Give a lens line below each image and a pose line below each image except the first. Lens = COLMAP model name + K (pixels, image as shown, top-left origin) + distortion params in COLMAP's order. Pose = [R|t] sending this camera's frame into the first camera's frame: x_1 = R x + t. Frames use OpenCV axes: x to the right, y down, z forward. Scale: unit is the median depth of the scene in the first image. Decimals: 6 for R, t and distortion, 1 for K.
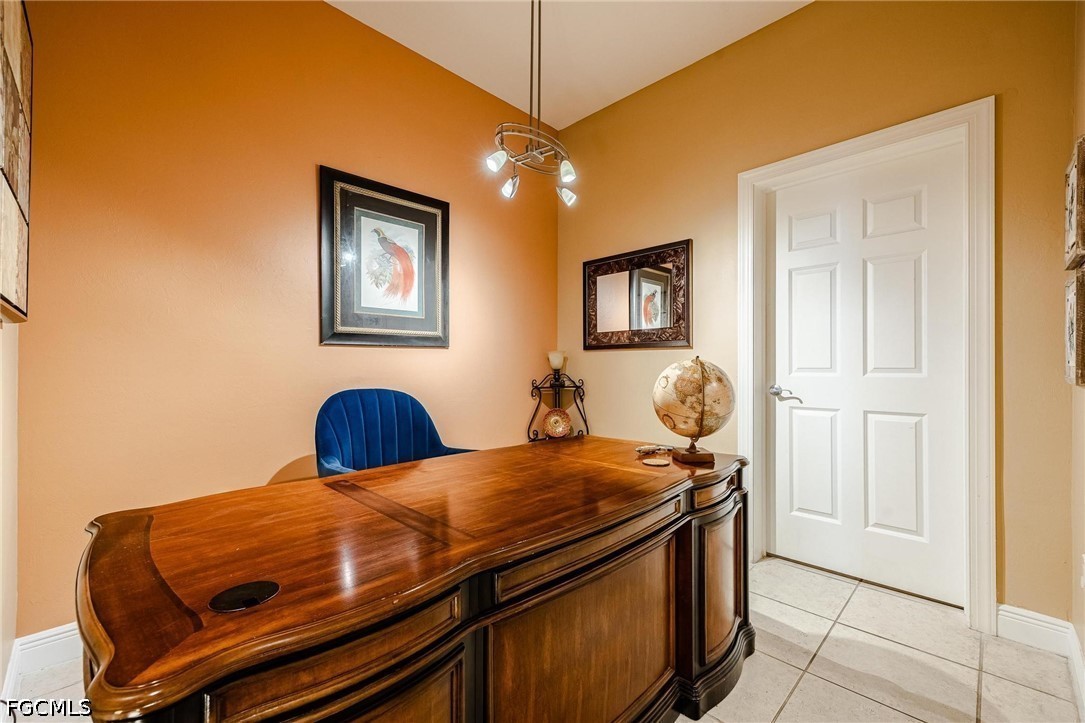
lens RADIAL K [[451.9, 0, 543.2], [0, 451.9, 367.1], [0, 0, 1]] dist [0.009935, -0.000785]
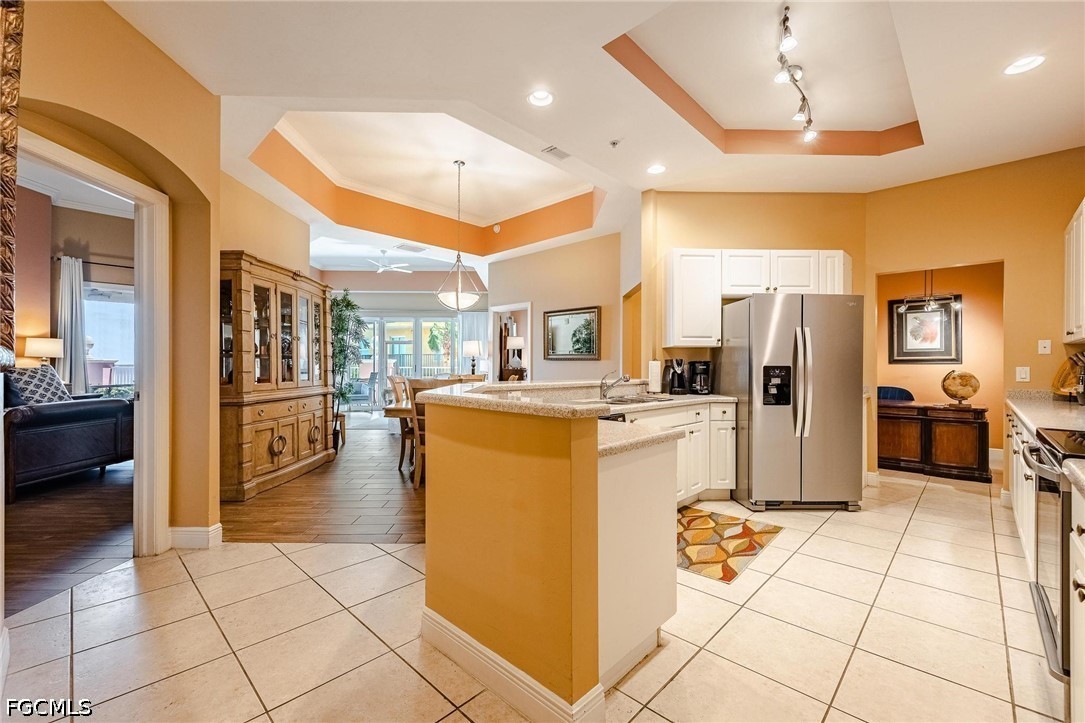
lens RADIAL K [[451.9, 0, 540.6], [0, 451.9, 364.8], [0, 0, 1]] dist [0.009935, -0.000785]
pose [[0.021388, -0.000286, -0.999771, 2.011682], [0.003323, 0.999994, -0.000215, -0.047169], [0.999766, -0.003318, 0.021389, -1.069482]]
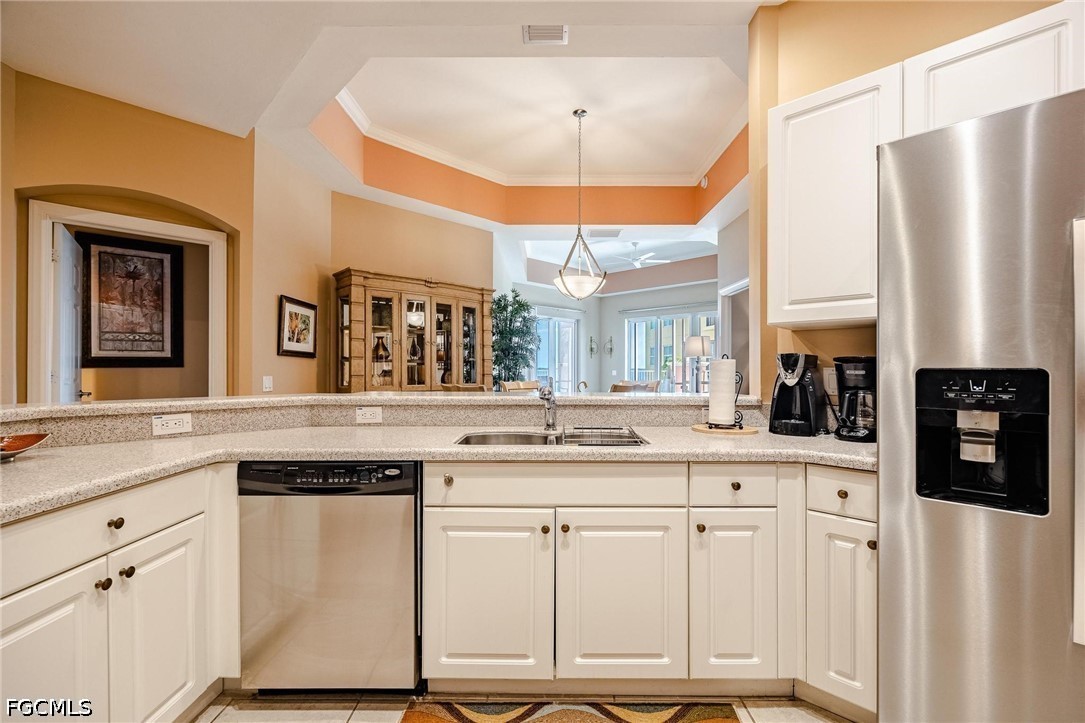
lens RADIAL K [[467.5, 0, 541.4], [0, 467.5, 365.8], [0, 0, 1]] dist [-0.003294, 0.000641]
pose [[-0.706815, -0.002546, -0.707394, 1.237847], [0.005647, 0.999941, -0.009241, -0.043119], [0.707376, -0.010526, -0.706759, -0.327343]]
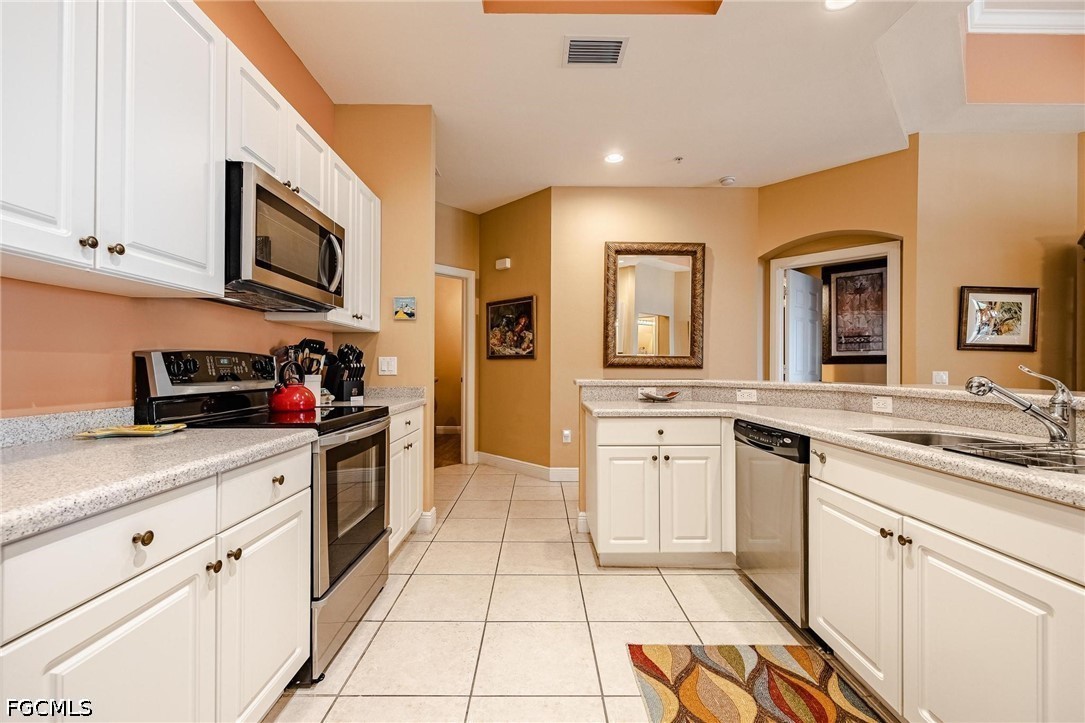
lens RADIAL K [[451.9, 0, 550.0], [0, 451.9, 366.3], [0, 0, 1]] dist [0.009935, -0.000785]
pose [[-0.727912, -0.001022, 0.685670, 0.752375], [-0.008804, 0.999930, -0.007856, -0.023373], [-0.685614, -0.011755, -0.727870, -0.114028]]
